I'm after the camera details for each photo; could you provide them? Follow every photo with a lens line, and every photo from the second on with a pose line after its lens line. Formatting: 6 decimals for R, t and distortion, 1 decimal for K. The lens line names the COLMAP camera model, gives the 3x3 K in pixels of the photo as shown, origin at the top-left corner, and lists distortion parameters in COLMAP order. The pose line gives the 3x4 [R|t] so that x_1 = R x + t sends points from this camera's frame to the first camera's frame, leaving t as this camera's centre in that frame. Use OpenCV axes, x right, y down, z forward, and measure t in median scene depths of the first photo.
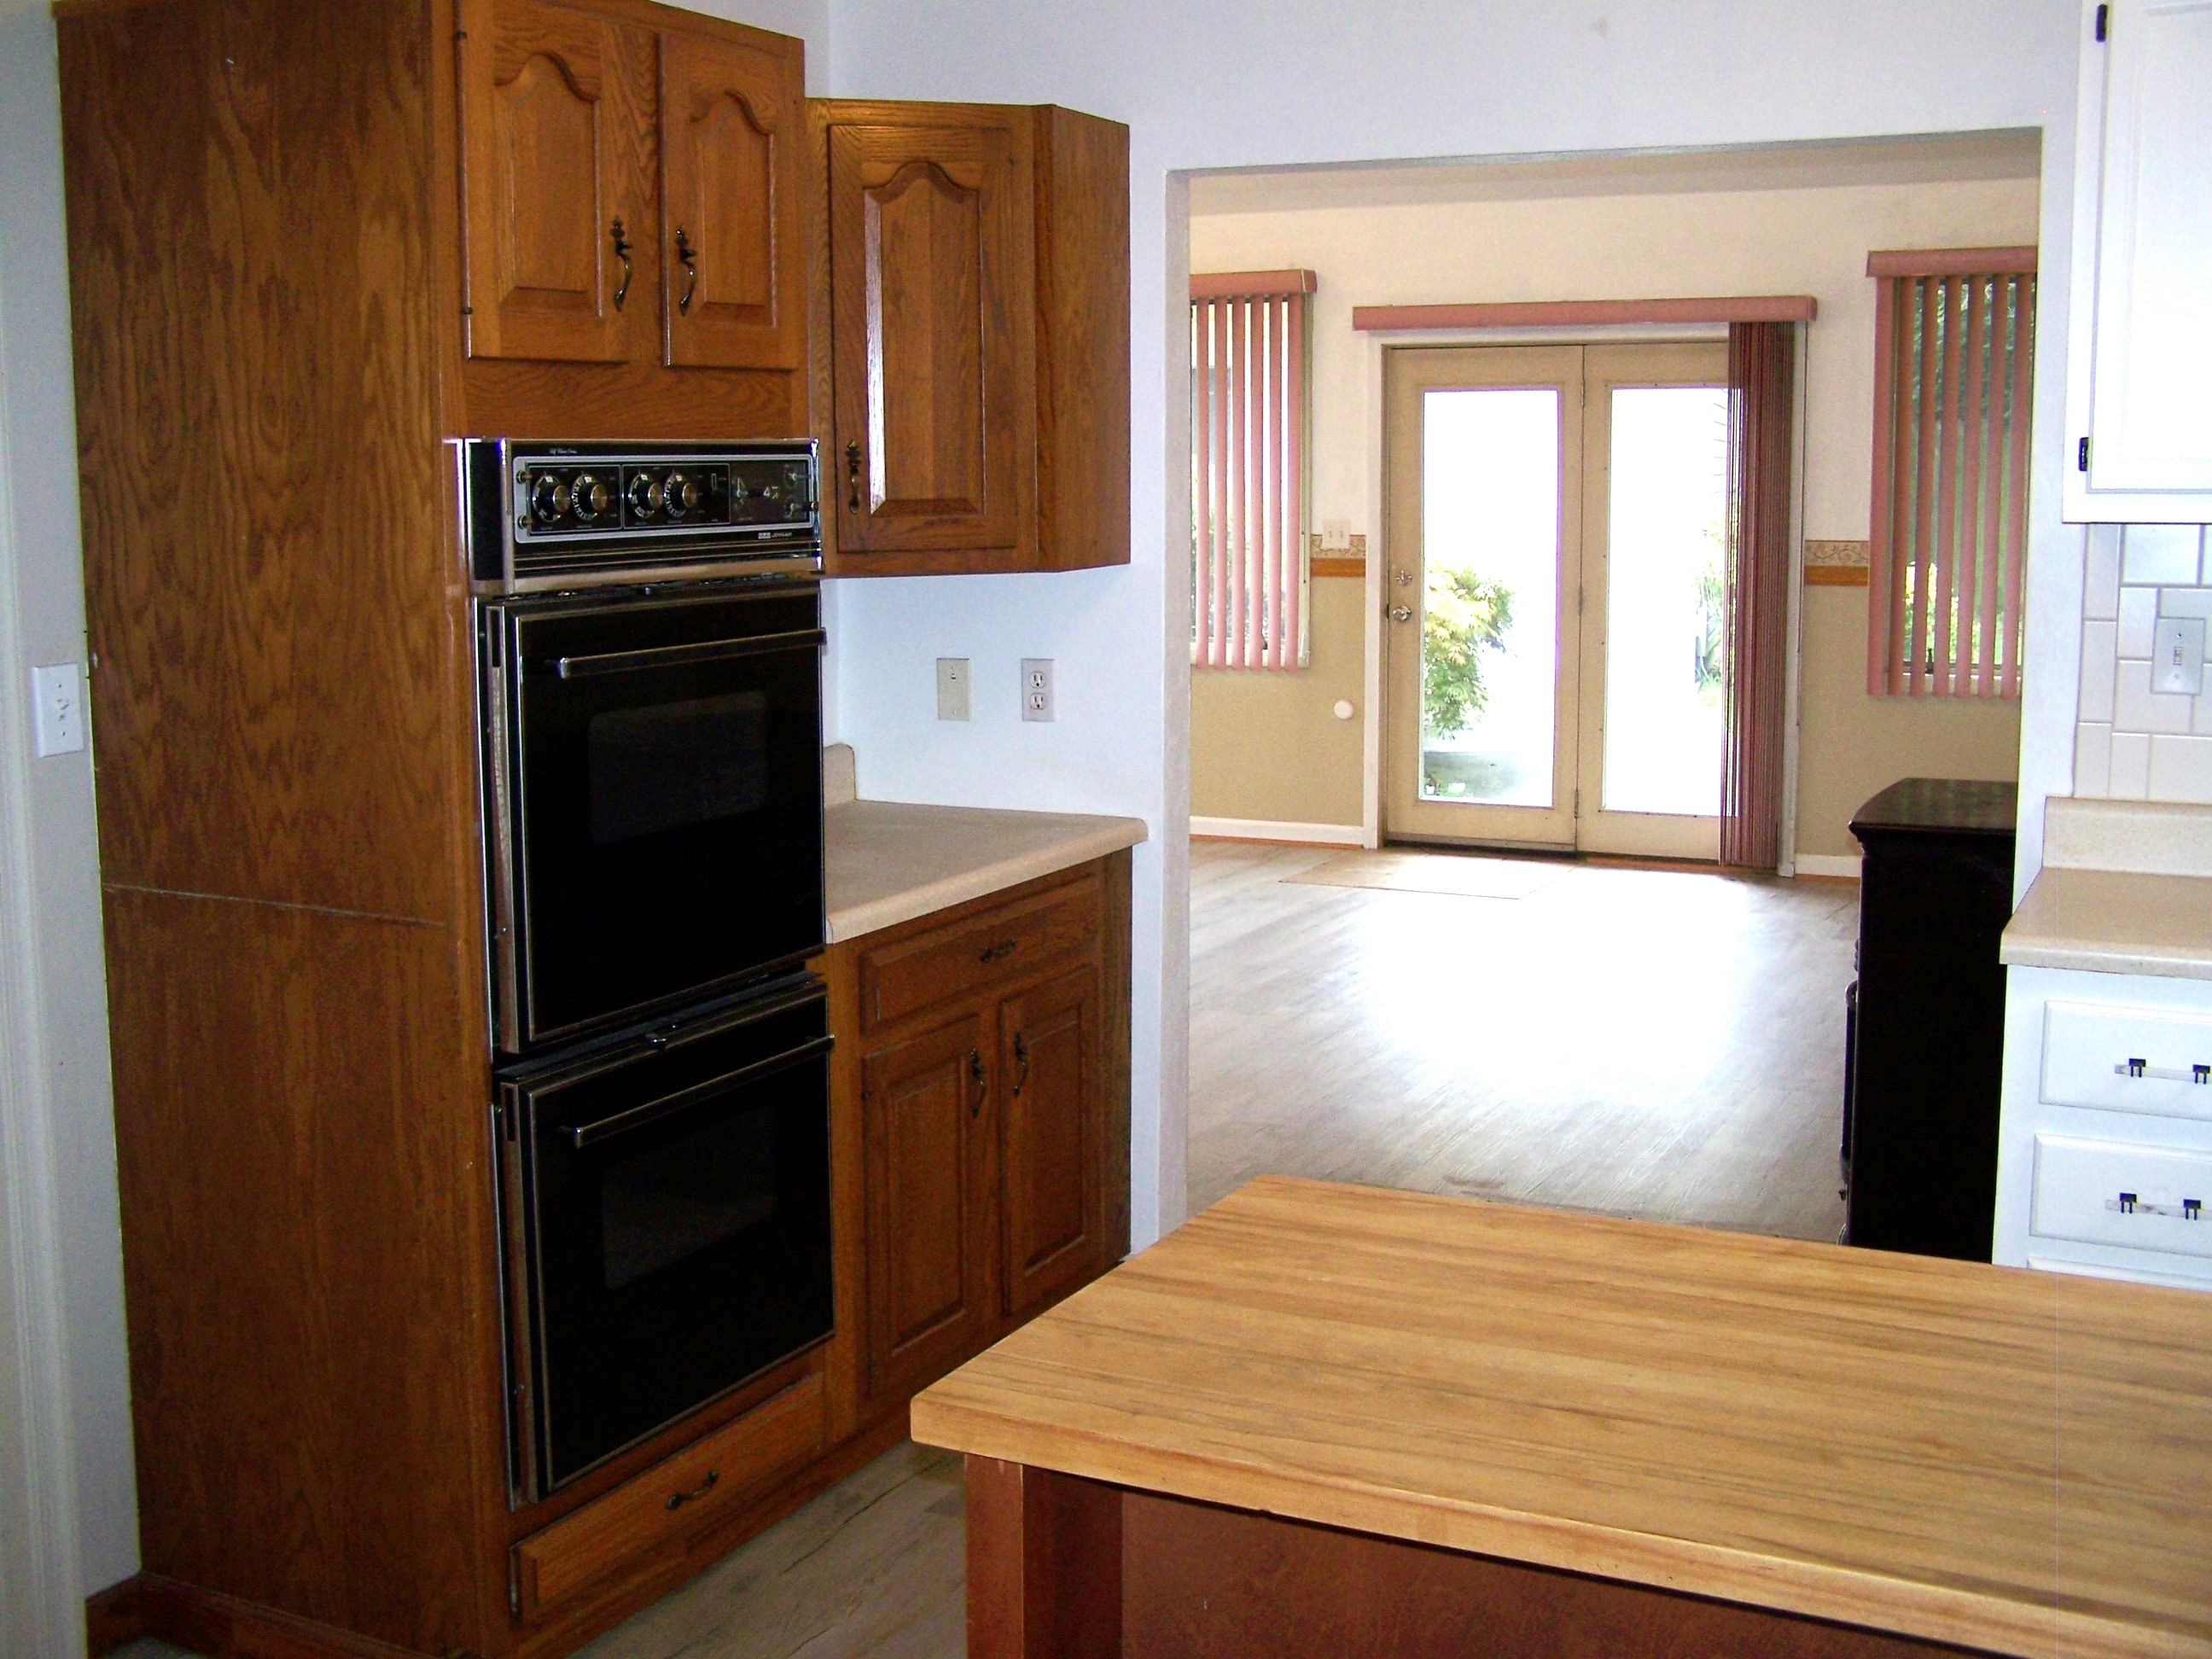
lens RADIAL K [[2515.4, 0, 1078.7], [0, 2515.4, 811.3], [0, 0, 1]] dist [-0.114659, 0.000000]
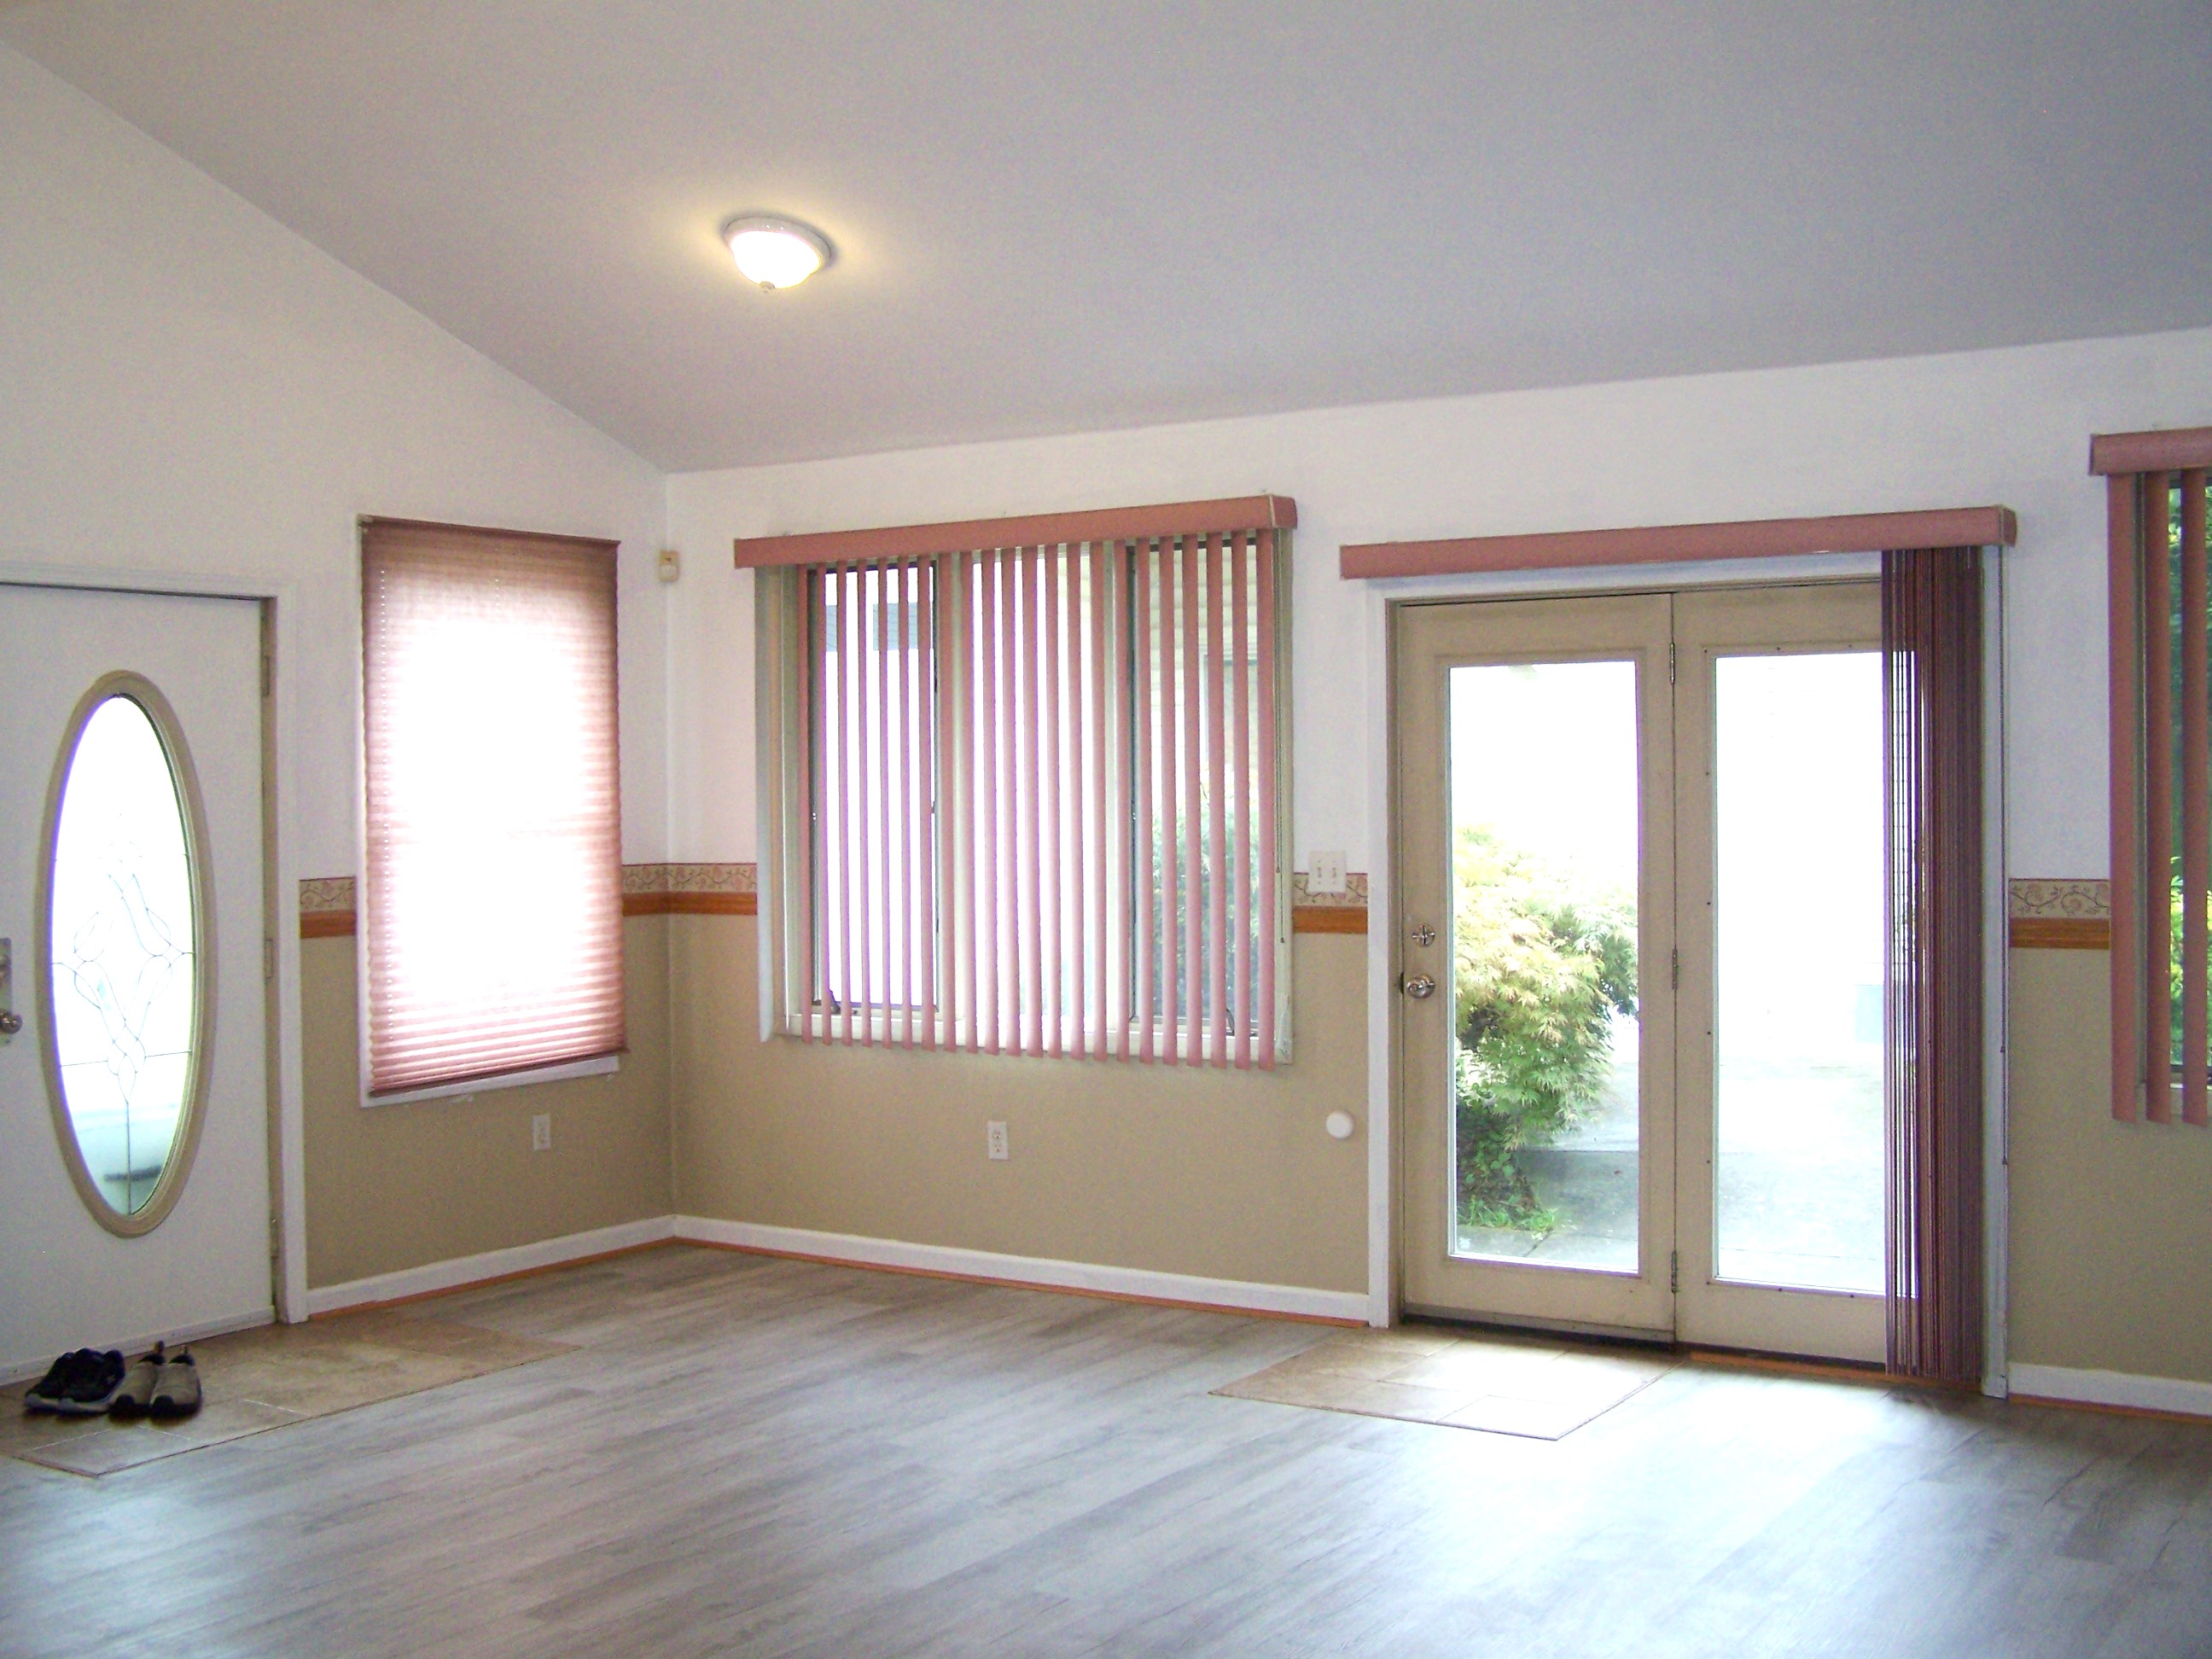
lens RADIAL K [[2515.4, 0, 1054.0], [0, 2515.4, 835.8], [0, 0, 1]] dist [-0.114659, 0.000000]
pose [[0.992865, -0.003667, -0.119191, 0.315447], [-0.009796, 0.993641, -0.112168, -0.118277], [0.118844, 0.112535, 0.986515, 0.862178]]
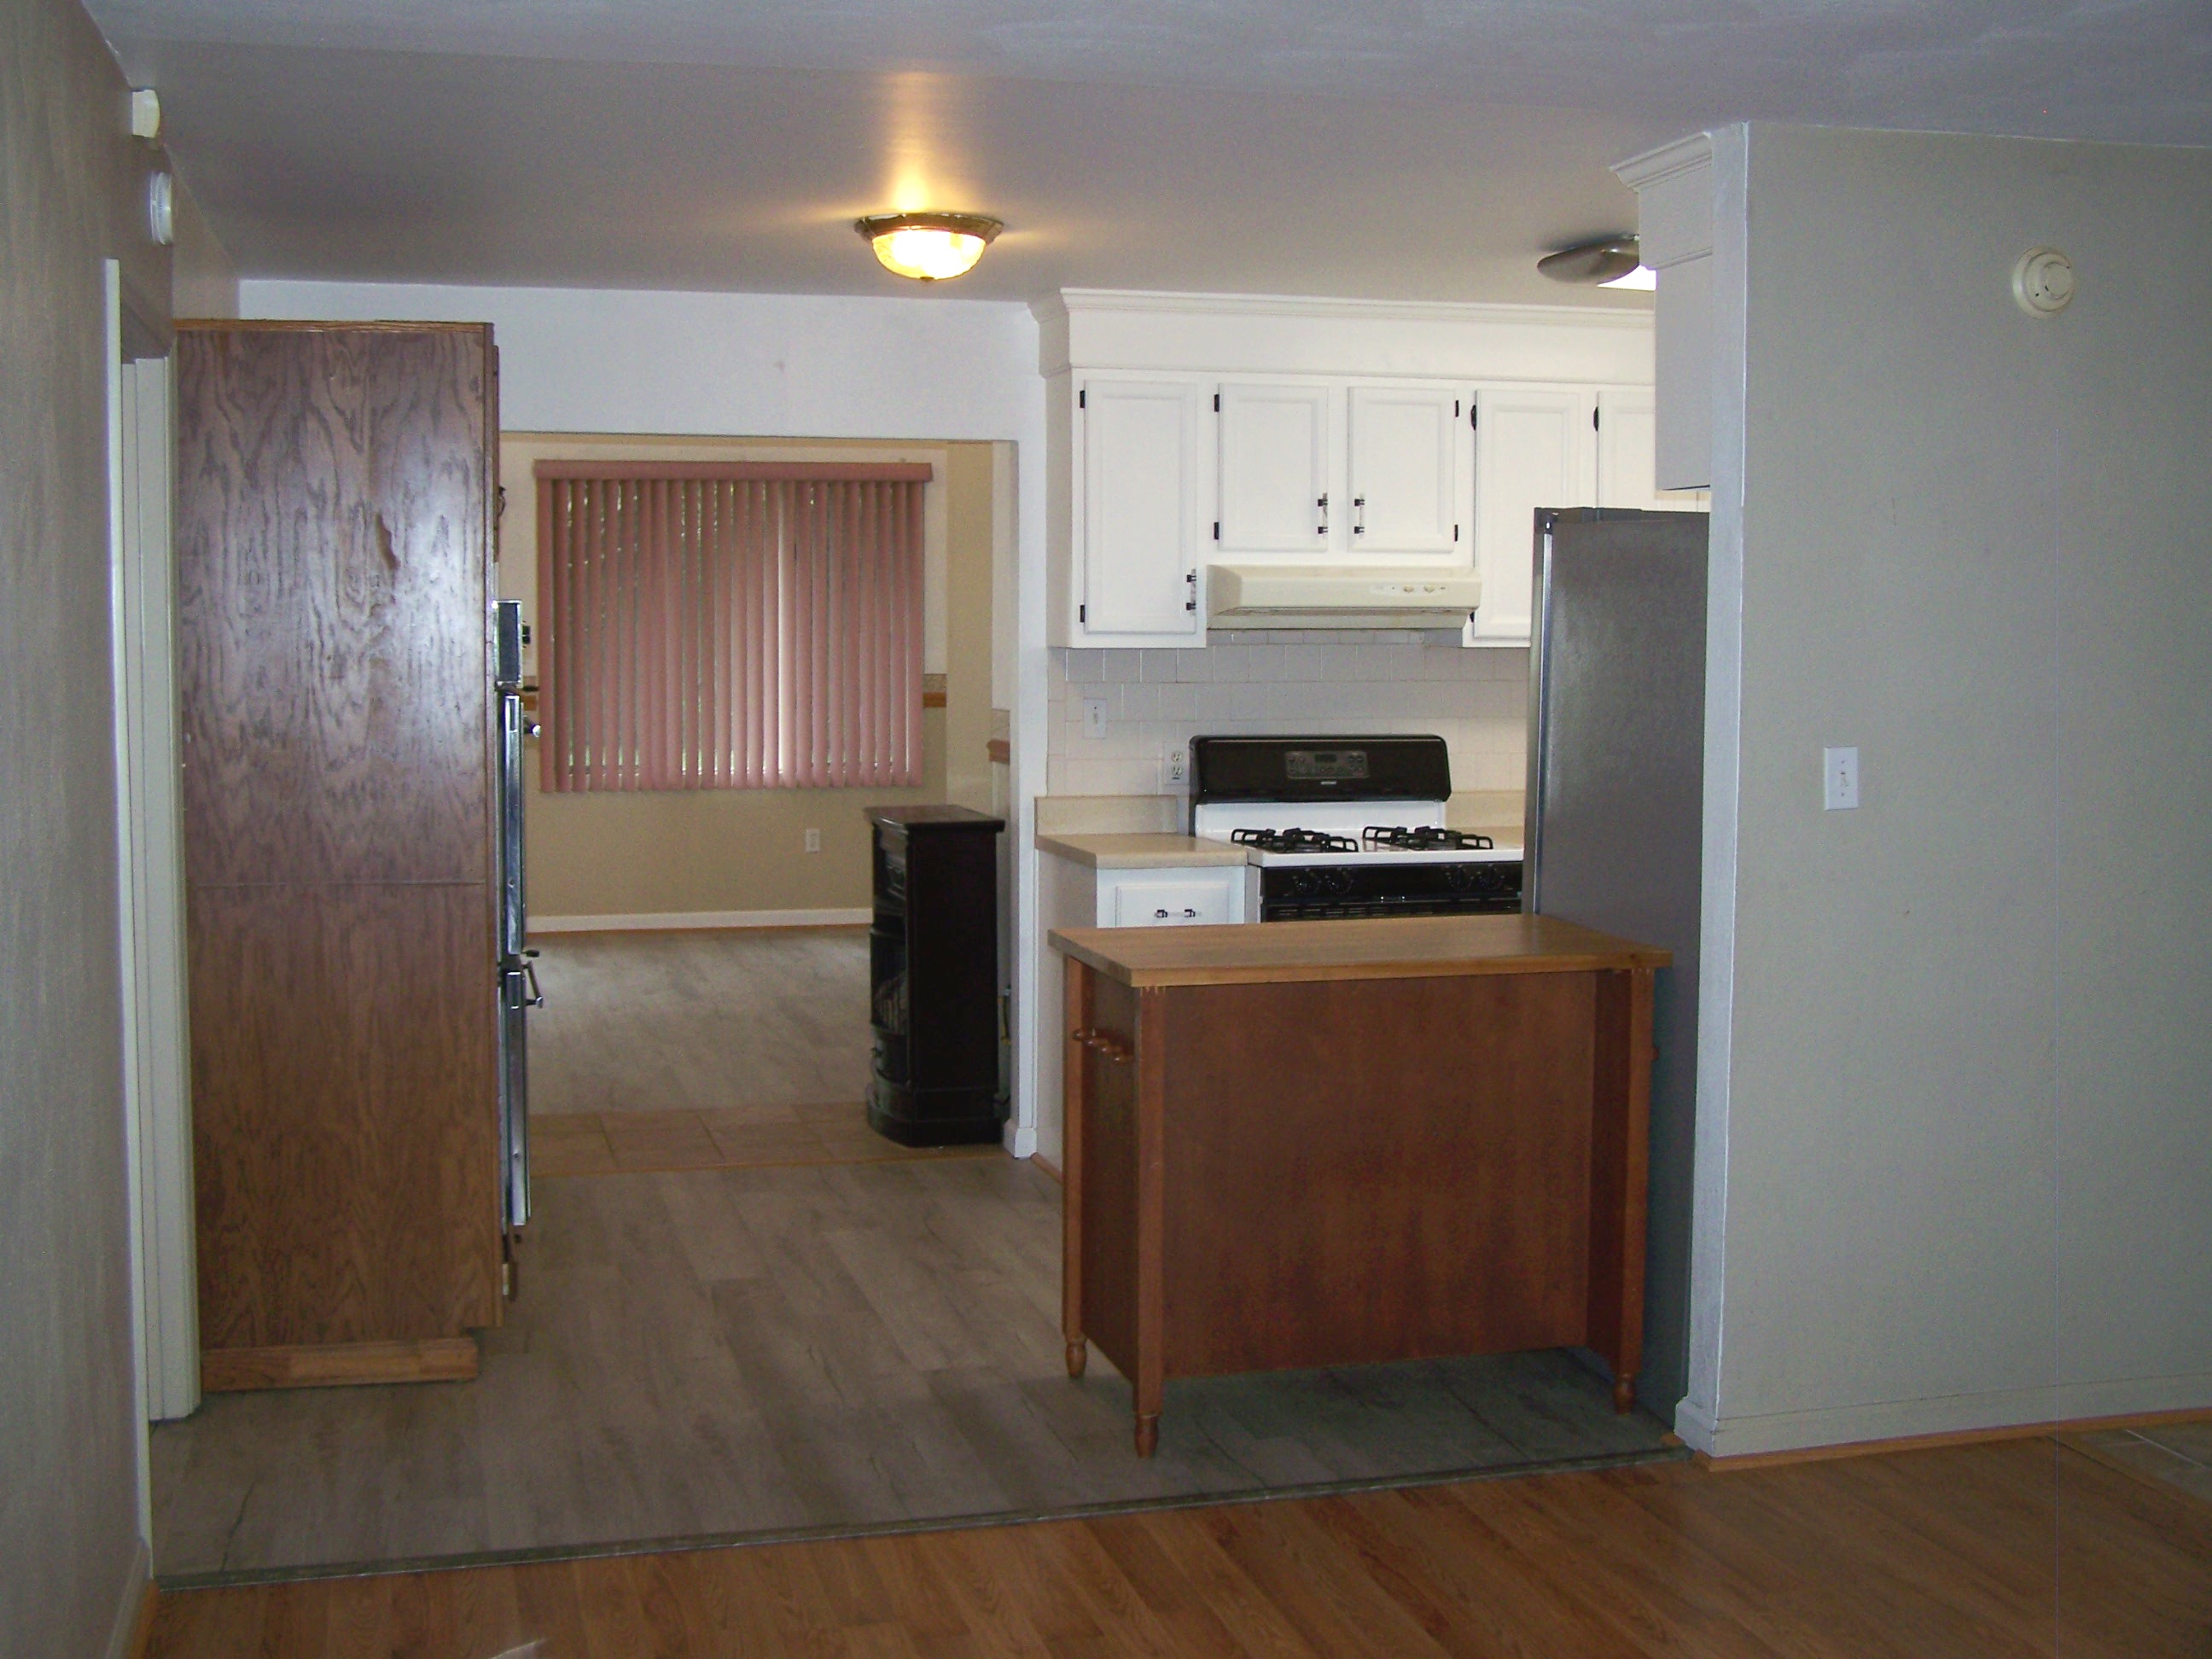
lens RADIAL K [[2515.4, 0, 1084.1], [0, 2515.4, 815.8], [0, 0, 1]] dist [-0.114659, 0.000000]
pose [[0.745365, -0.044078, 0.665198, -0.911696], [0.083841, 0.996087, -0.027942, 0.069413], [-0.661364, 0.076598, 0.746144, -0.470502]]
